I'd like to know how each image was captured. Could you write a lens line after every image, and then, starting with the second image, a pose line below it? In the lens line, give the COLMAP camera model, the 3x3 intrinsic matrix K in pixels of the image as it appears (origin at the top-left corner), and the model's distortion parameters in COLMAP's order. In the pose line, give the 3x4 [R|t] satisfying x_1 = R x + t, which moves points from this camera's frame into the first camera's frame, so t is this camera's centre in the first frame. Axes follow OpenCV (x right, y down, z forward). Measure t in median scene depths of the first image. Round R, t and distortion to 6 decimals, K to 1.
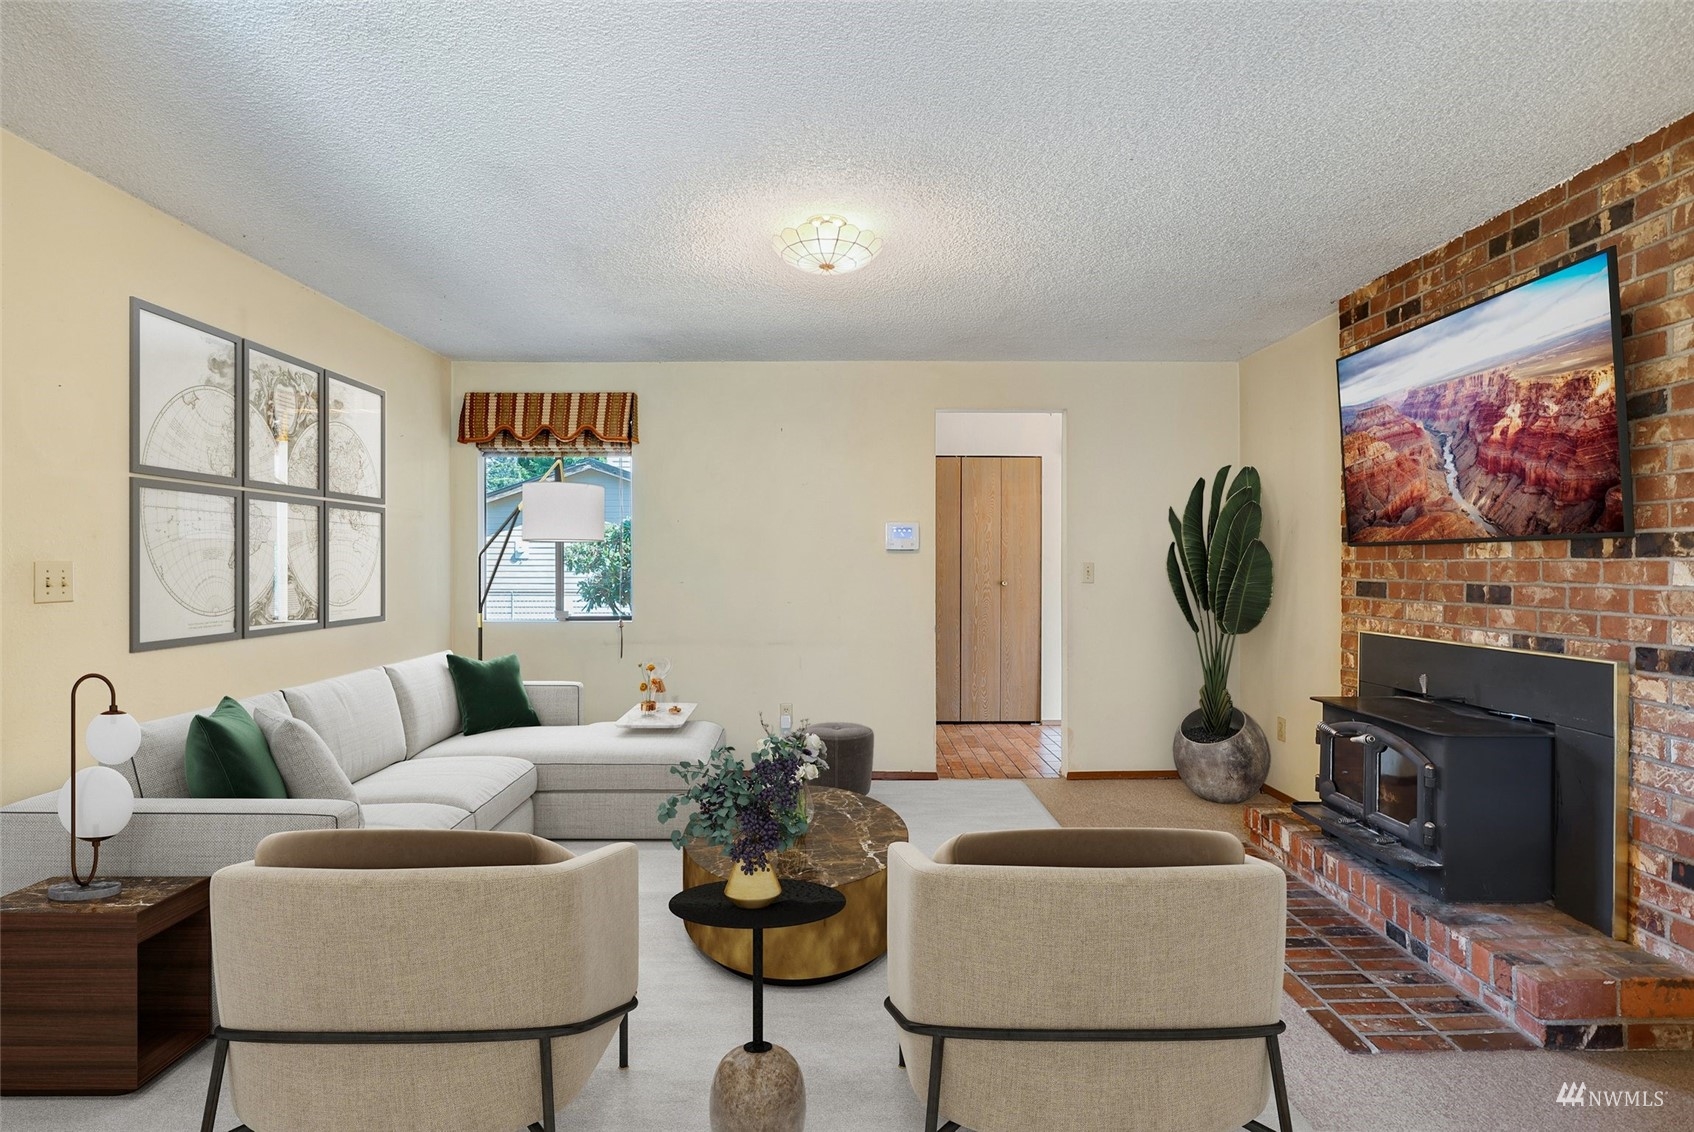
lens RADIAL K [[798.2, 0, 847.0], [0, 798.2, 566.0], [0, 0, 1]] dist [0.000562, 0.000176]
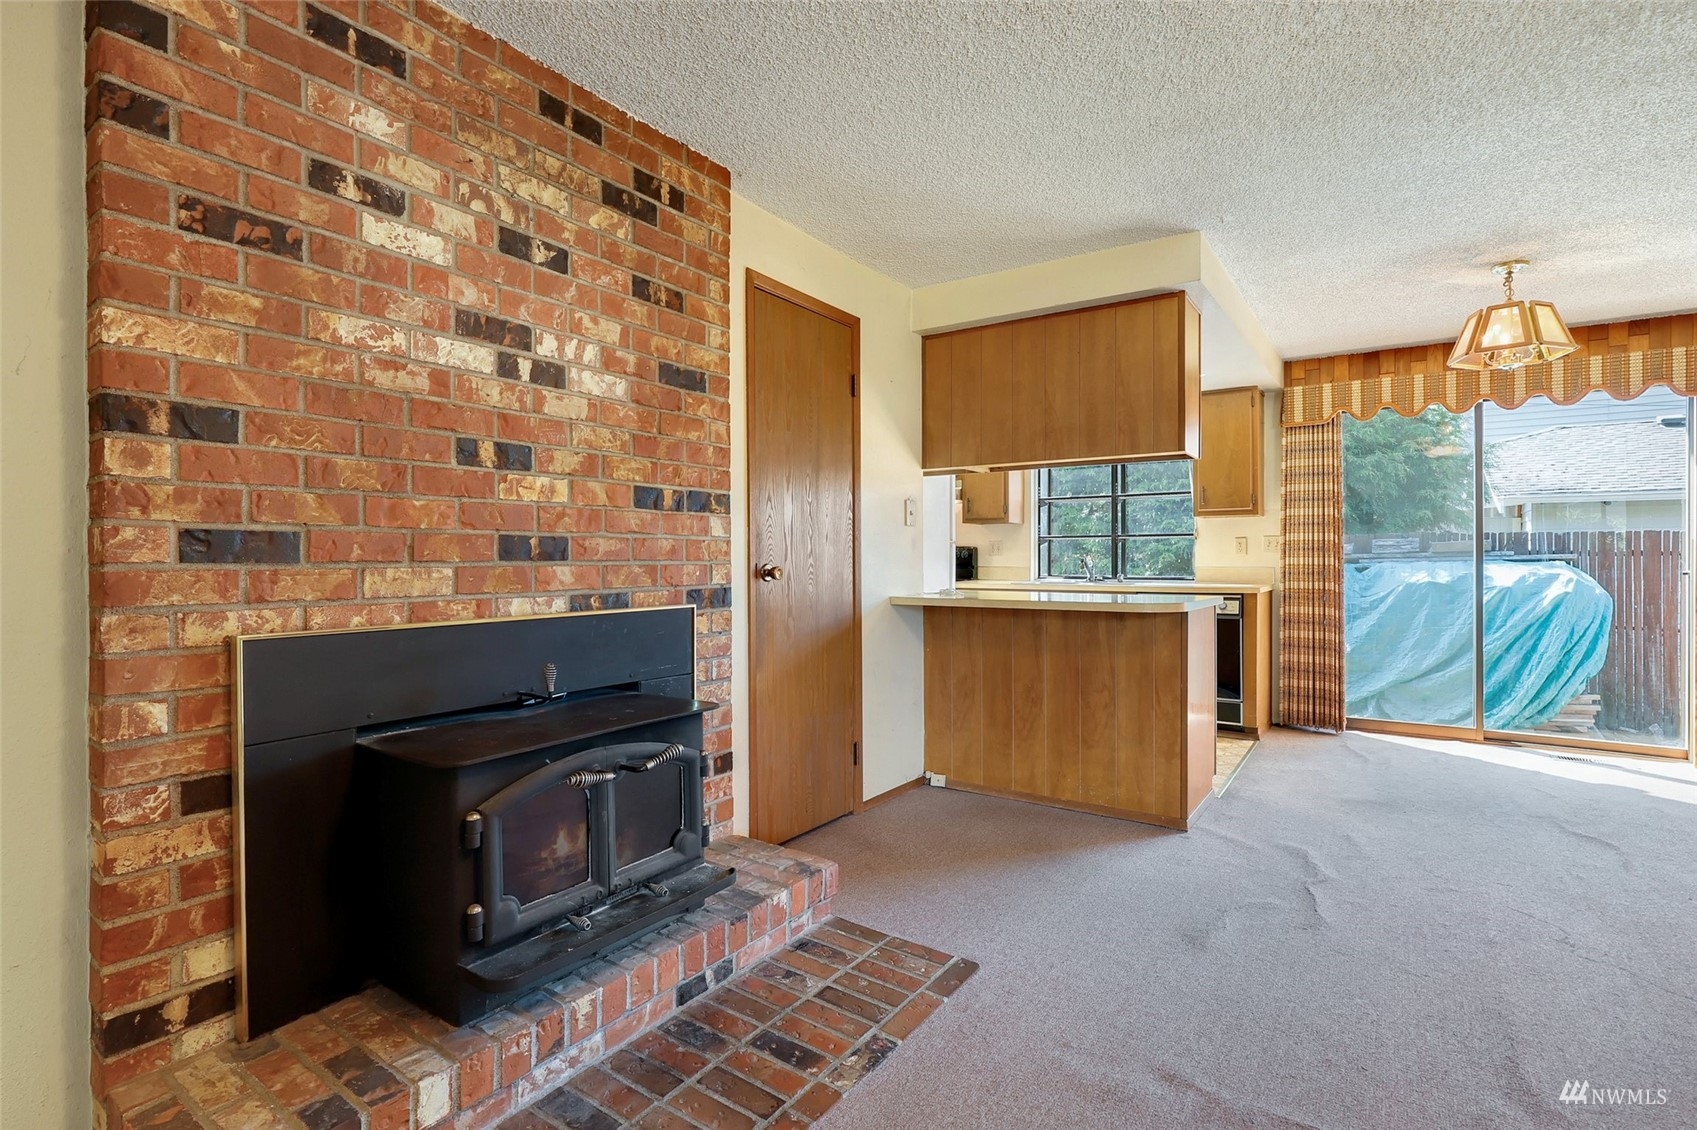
lens RADIAL K [[796.7, 0, 848.5], [0, 796.7, 565.0], [0, 0, 1]] dist [-0.013037, 0.000462]
pose [[-0.821260, -0.002015, 0.570550, 0.131330], [0.002580, 0.999970, 0.007244, 0.049589], [-0.570548, 0.007421, -0.821231, 1.546115]]
